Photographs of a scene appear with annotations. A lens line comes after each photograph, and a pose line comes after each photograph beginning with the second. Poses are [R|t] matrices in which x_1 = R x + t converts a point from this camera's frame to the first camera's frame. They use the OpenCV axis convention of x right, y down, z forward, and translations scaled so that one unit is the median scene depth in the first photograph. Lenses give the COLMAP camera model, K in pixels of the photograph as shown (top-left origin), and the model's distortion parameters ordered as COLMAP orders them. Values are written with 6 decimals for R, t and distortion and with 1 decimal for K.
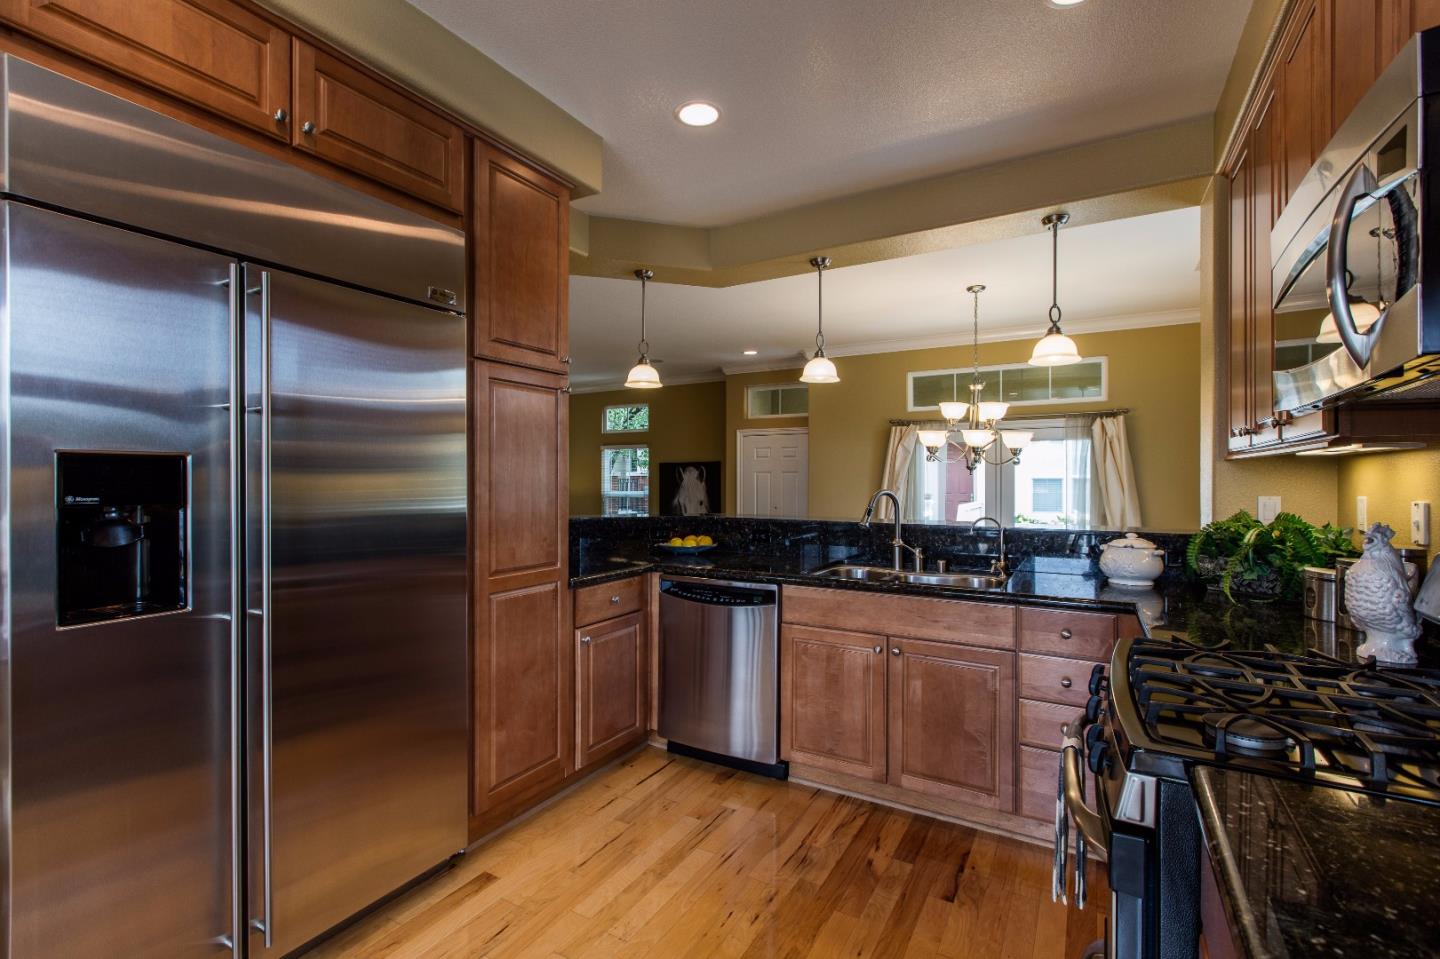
lens RADIAL K [[643.6, 0, 726.2], [0, 643.6, 479.8], [0, 0, 1]] dist [-0.000759, 0.000024]
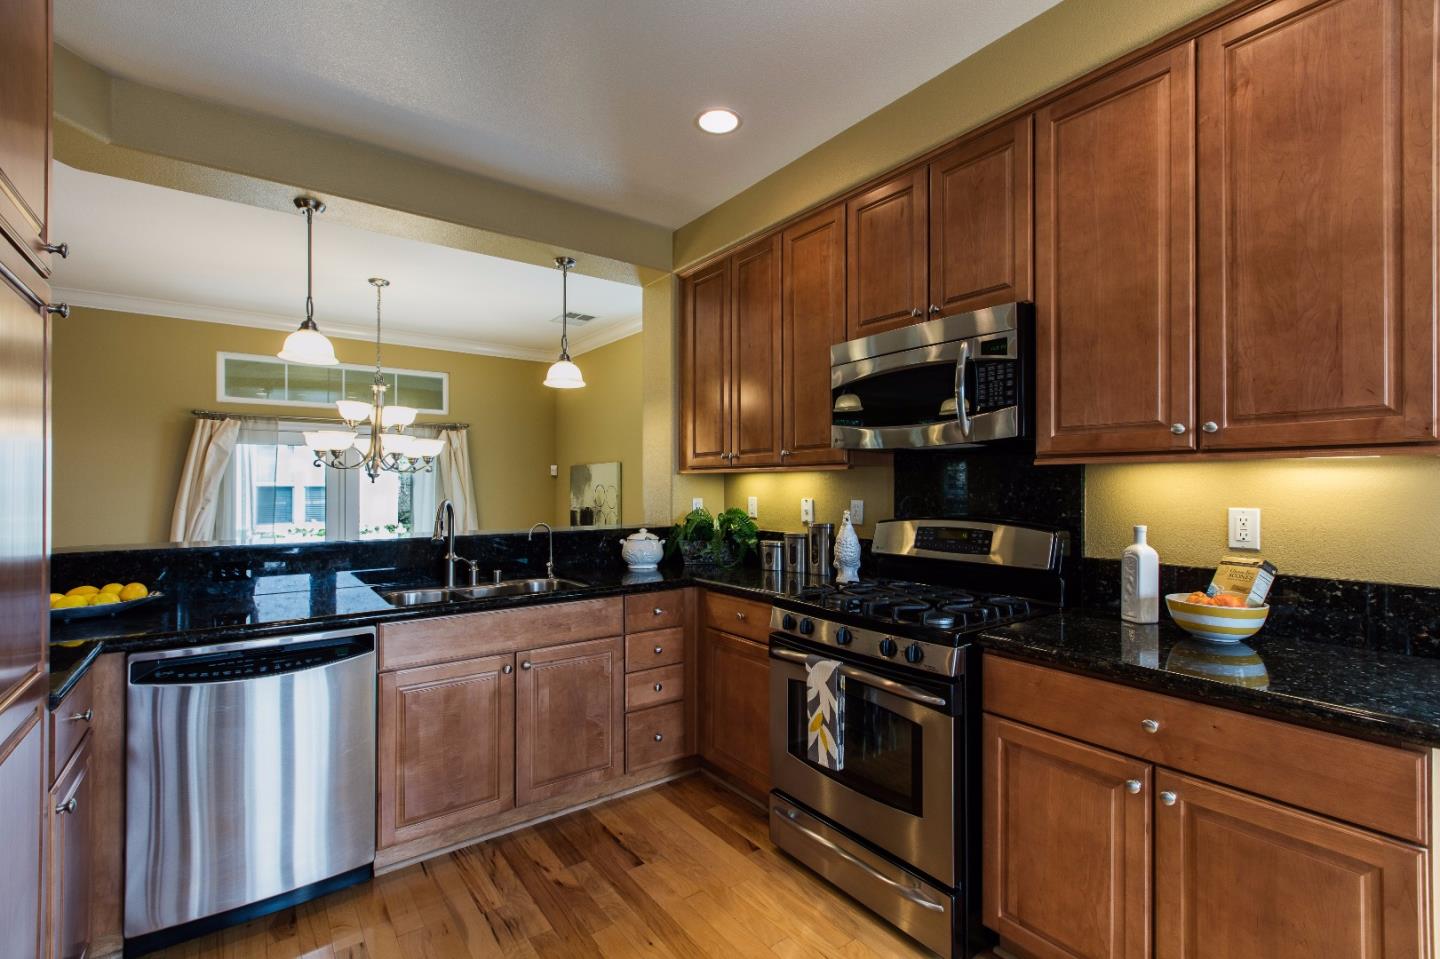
lens RADIAL K [[643.6, 0, 726.2], [0, 643.6, 479.8], [0, 0, 1]] dist [-0.000759, 0.000024]
pose [[0.393947, 0.006762, 0.919108, -0.475171], [0.004662, 0.999945, -0.009355, -0.002232], [-0.919121, 0.007970, 0.393894, 0.315568]]
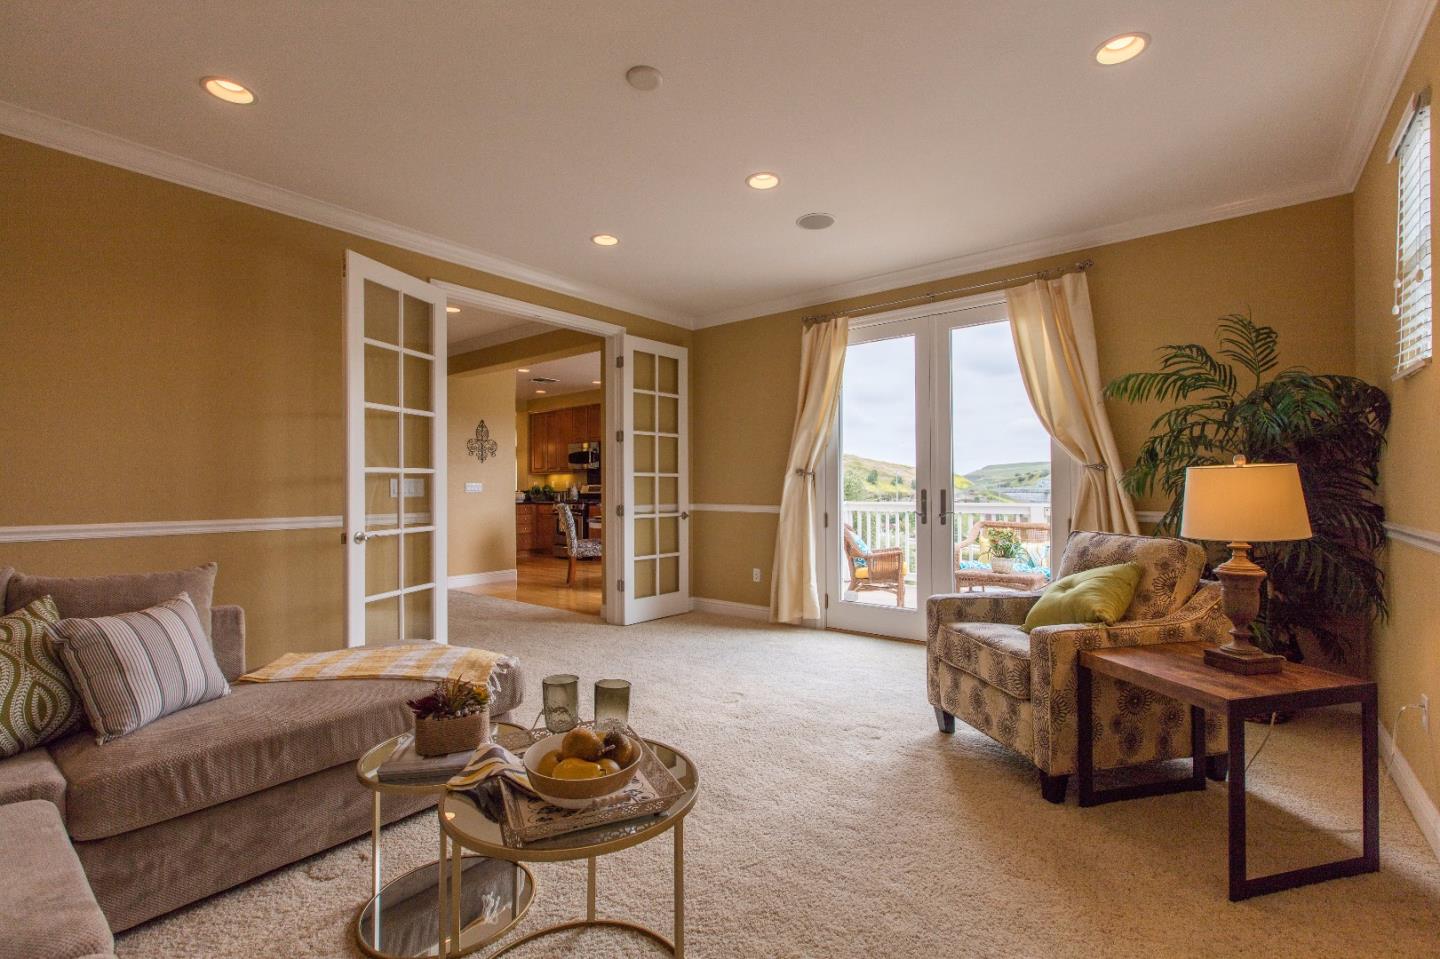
lens RADIAL K [[643.6, 0, 726.2], [0, 643.6, 479.8], [0, 0, 1]] dist [-0.000759, 0.000024]
pose [[0.158995, 0.007701, 0.987249, -3.545055], [0.008298, 0.999924, -0.009137, 0.063132], [-0.987245, 0.009645, 0.158918, -1.154981]]
